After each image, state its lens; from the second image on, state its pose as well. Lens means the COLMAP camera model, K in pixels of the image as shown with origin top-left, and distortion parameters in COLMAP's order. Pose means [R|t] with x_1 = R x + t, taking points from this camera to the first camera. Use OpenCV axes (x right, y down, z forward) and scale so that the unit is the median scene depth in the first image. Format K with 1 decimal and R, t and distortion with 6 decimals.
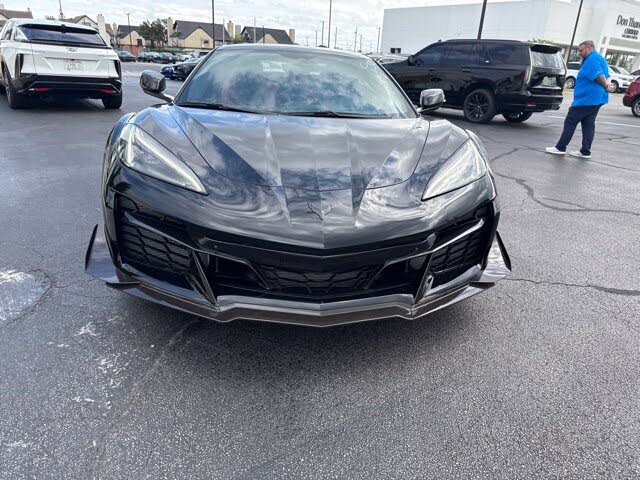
lens RADIAL K [[451.1, 0, 319.7], [0, 451.1, 241.5], [0, 0, 1]] dist [0.020694, -0.031889]
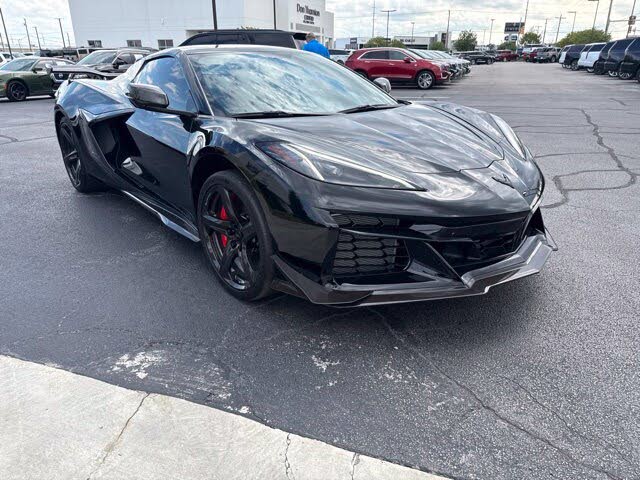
lens RADIAL K [[451.1, 0, 319.9], [0, 451.1, 240.0], [0, 0, 1]] dist [0.020694, -0.031889]
pose [[0.816423, -0.265393, 0.512855, -0.191594], [0.255979, 0.962433, 0.090545, -0.028036], [-0.517618, 0.057357, 0.853687, 0.040400]]
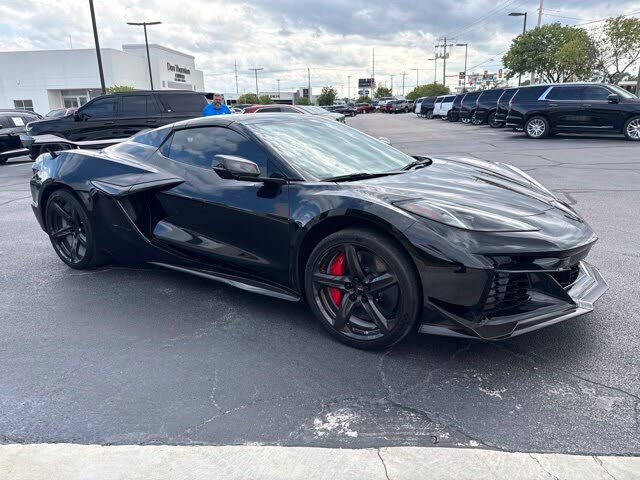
lens RADIAL K [[451.1, 0, 314.3], [0, 451.1, 246.7], [0, 0, 1]] dist [0.020694, -0.031889]
pose [[0.631066, -0.290865, 0.719134, -0.293583], [0.344071, 0.935816, 0.076570, -0.069739], [-0.695249, 0.199113, 0.690640, 0.103930]]
